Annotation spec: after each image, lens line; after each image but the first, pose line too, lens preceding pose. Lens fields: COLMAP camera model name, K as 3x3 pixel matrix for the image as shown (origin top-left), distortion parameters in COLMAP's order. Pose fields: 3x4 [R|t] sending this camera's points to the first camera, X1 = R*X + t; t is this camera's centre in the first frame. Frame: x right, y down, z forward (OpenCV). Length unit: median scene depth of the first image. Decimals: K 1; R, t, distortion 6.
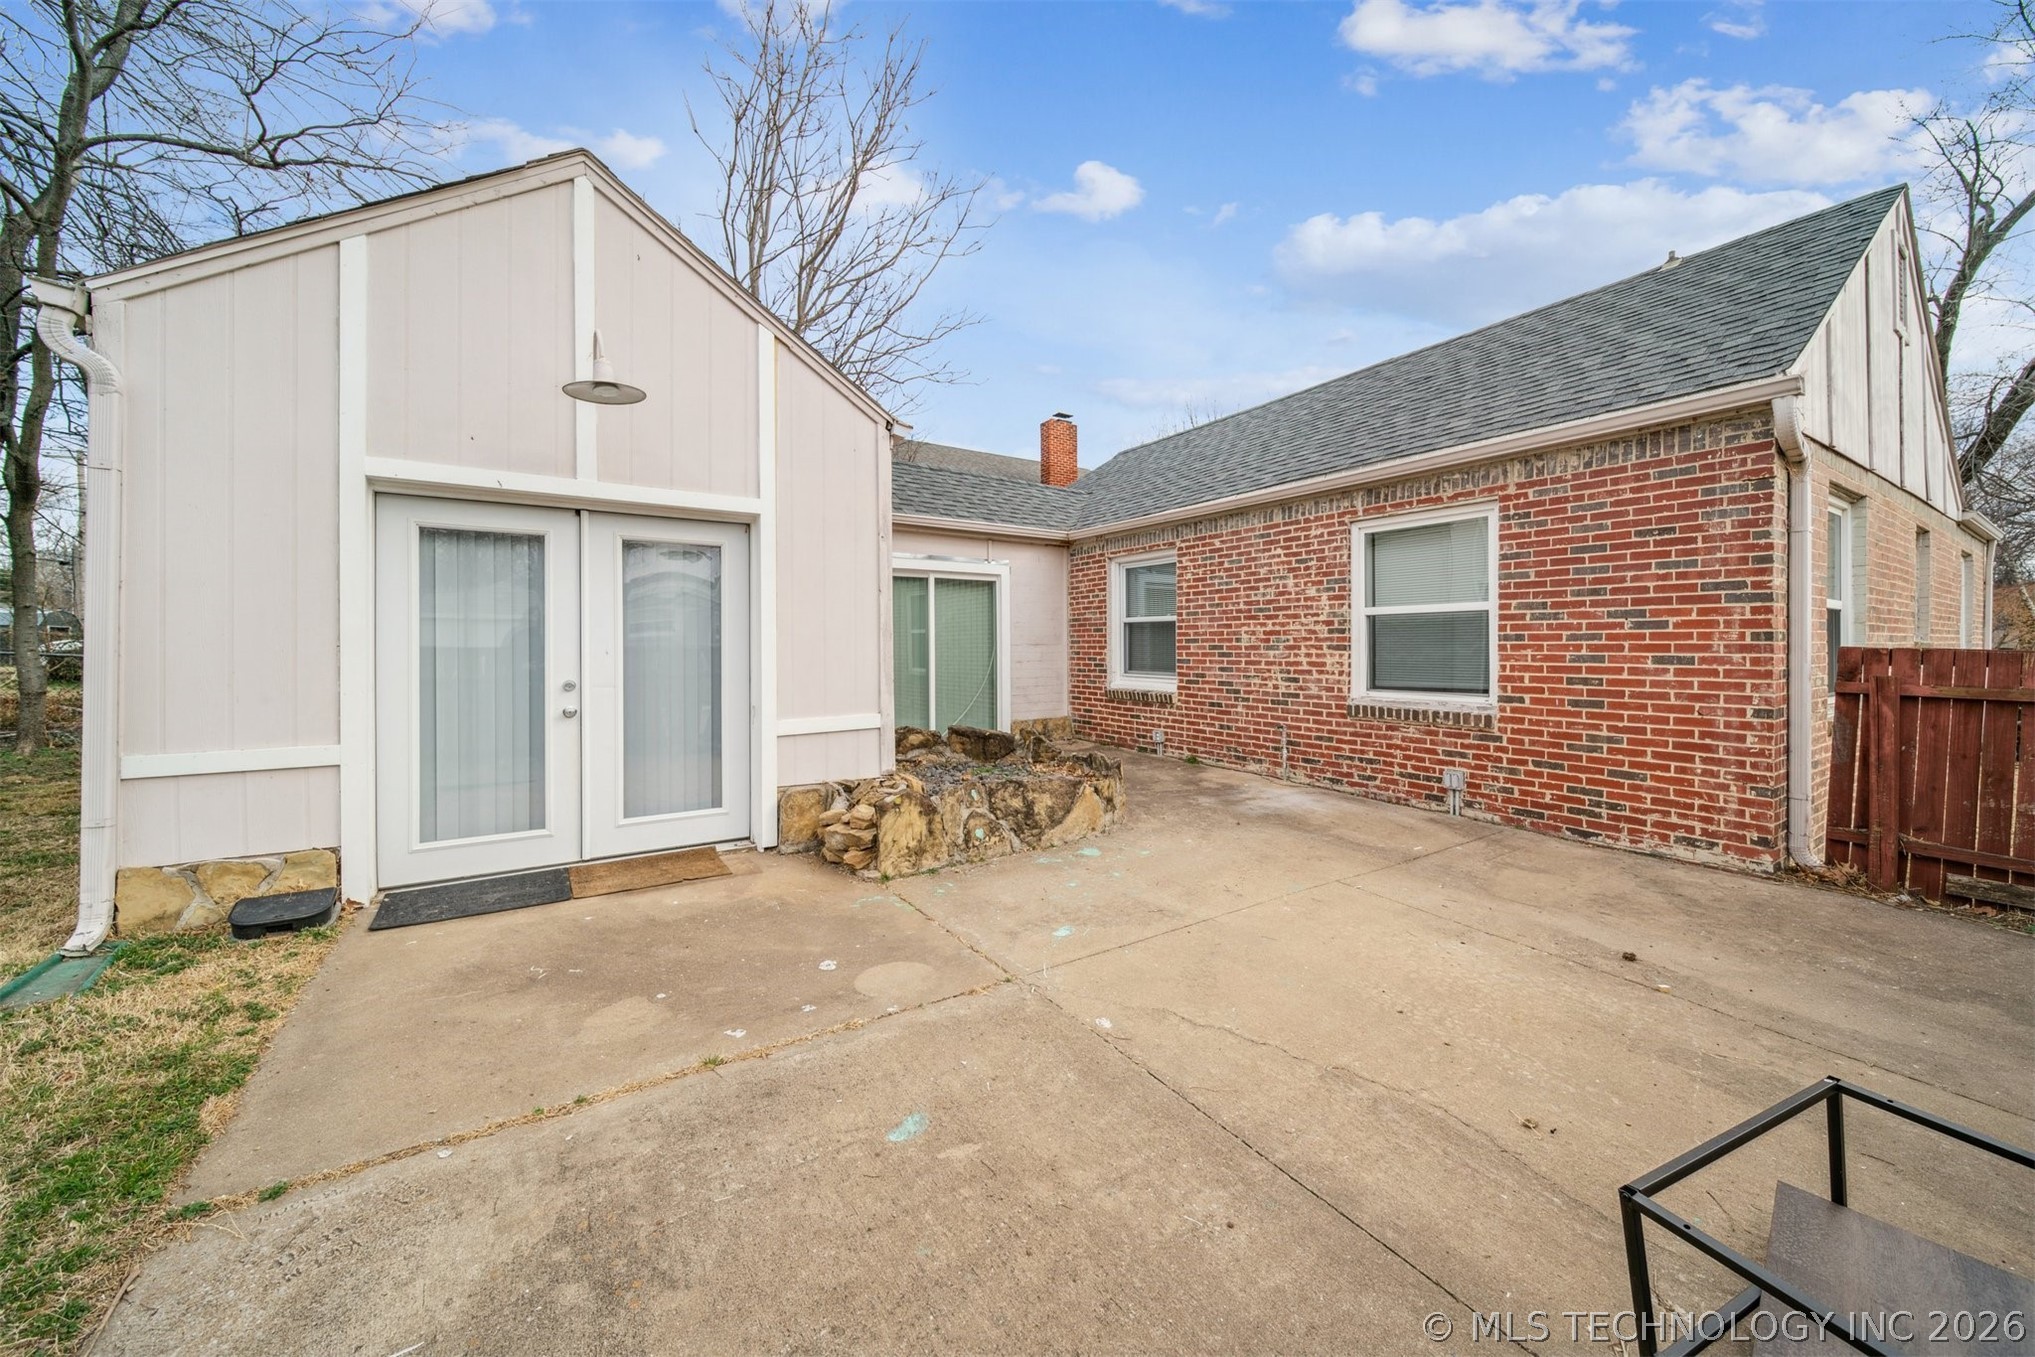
lens RADIAL K [[737.2, 0, 1019.2], [0, 737.2, 645.7], [0, 0, 1]] dist [0.000149, 0.000029]
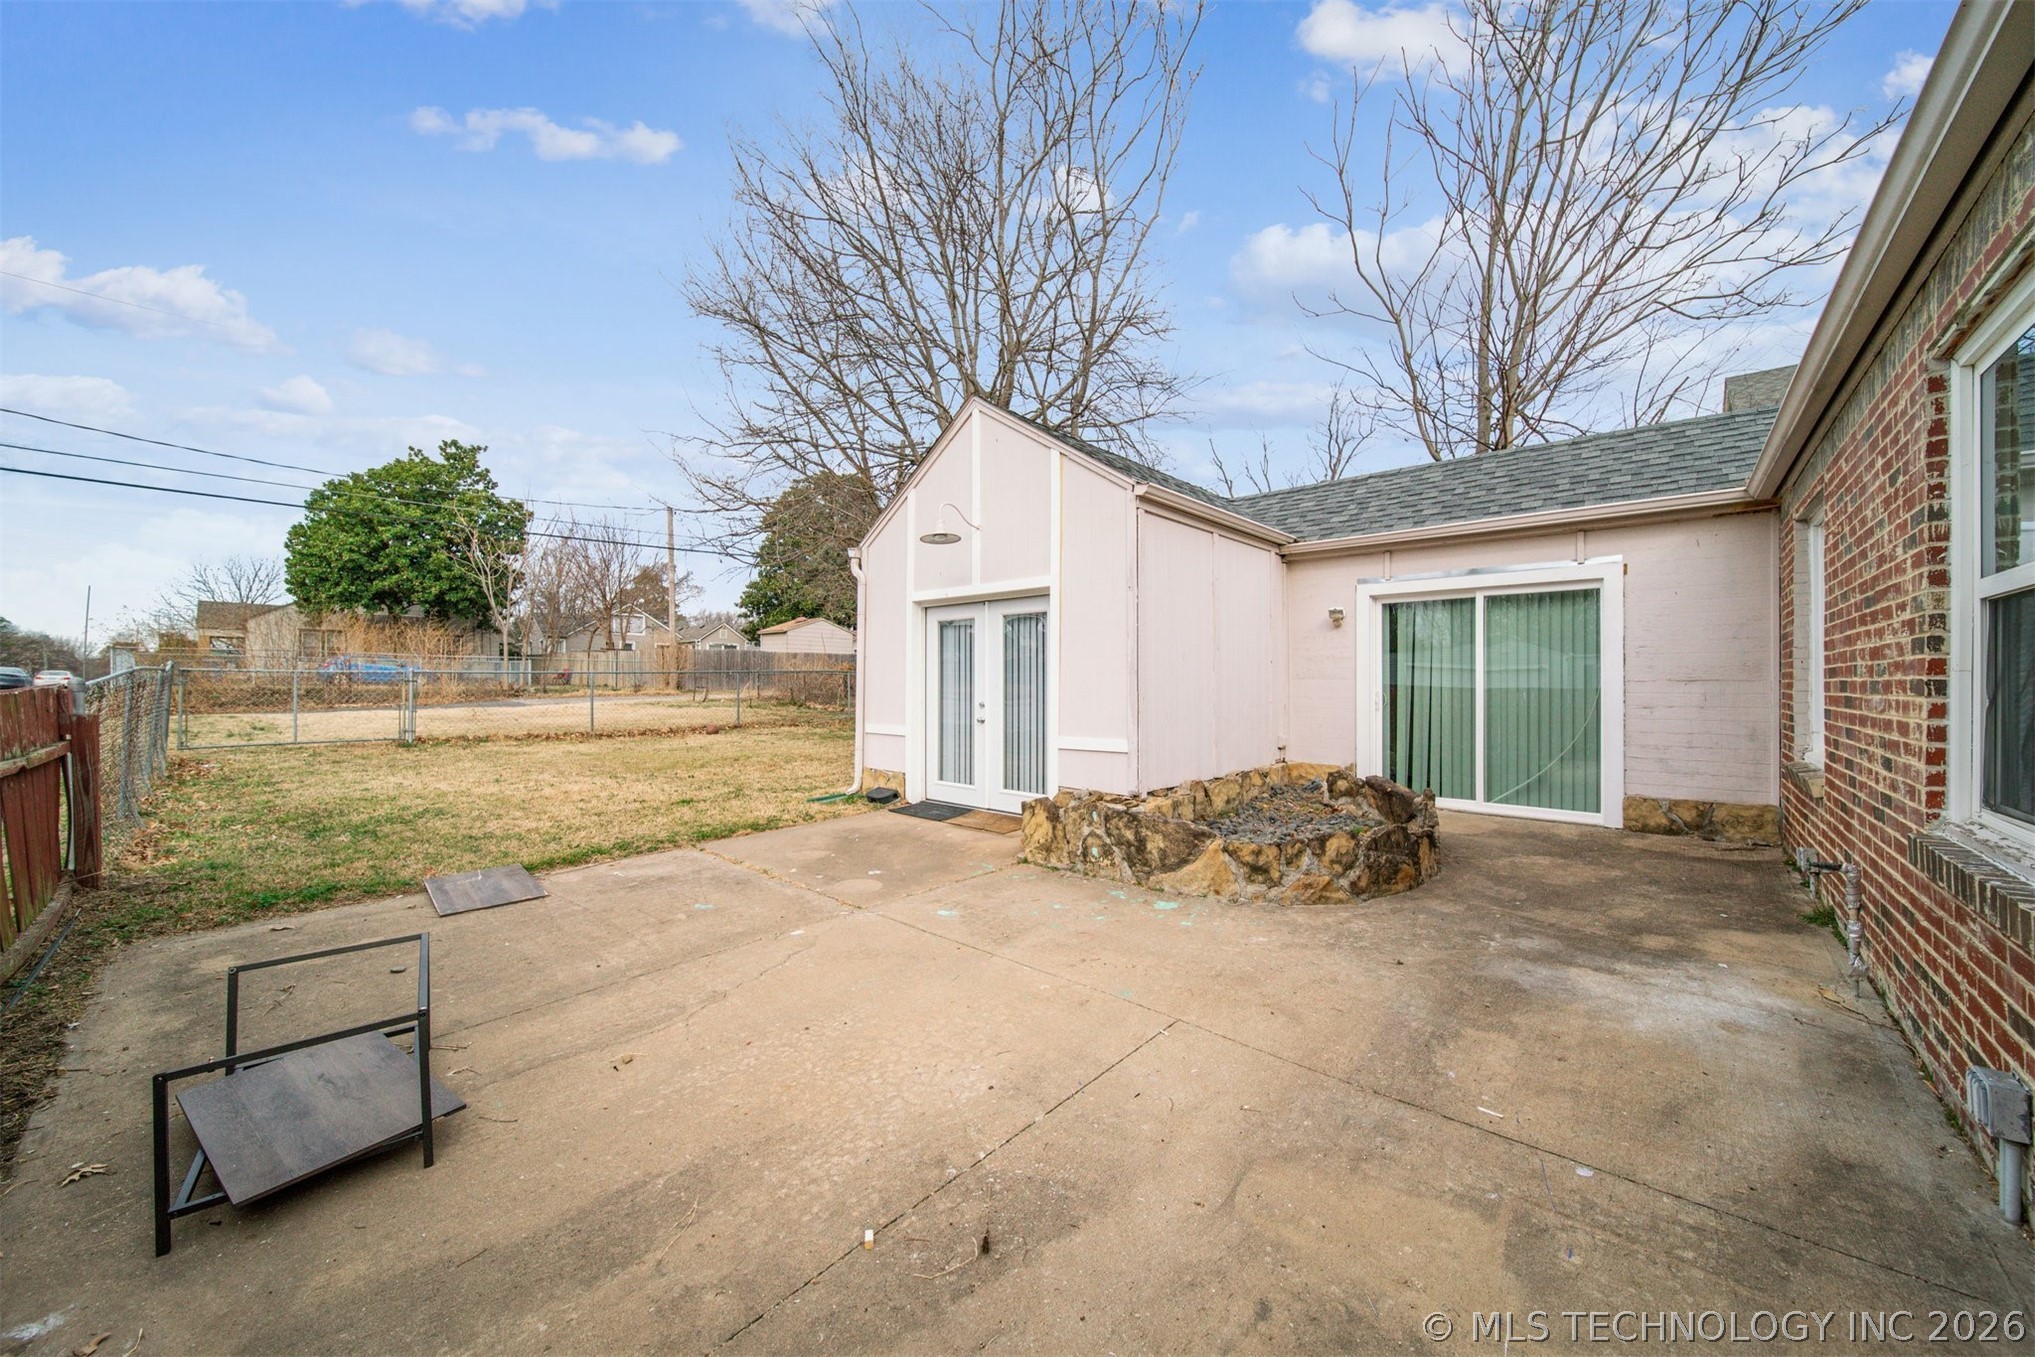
lens RADIAL K [[708.5, 0, 1017.5], [0, 708.5, 678.5], [0, 0, 1]] dist [-0.000198, -0.000037]
pose [[0.255434, -0.002613, -0.966823, 1.141910], [-0.001930, 0.999993, -0.003212, -0.001248], [0.966825, 0.002687, 0.255427, 0.746421]]
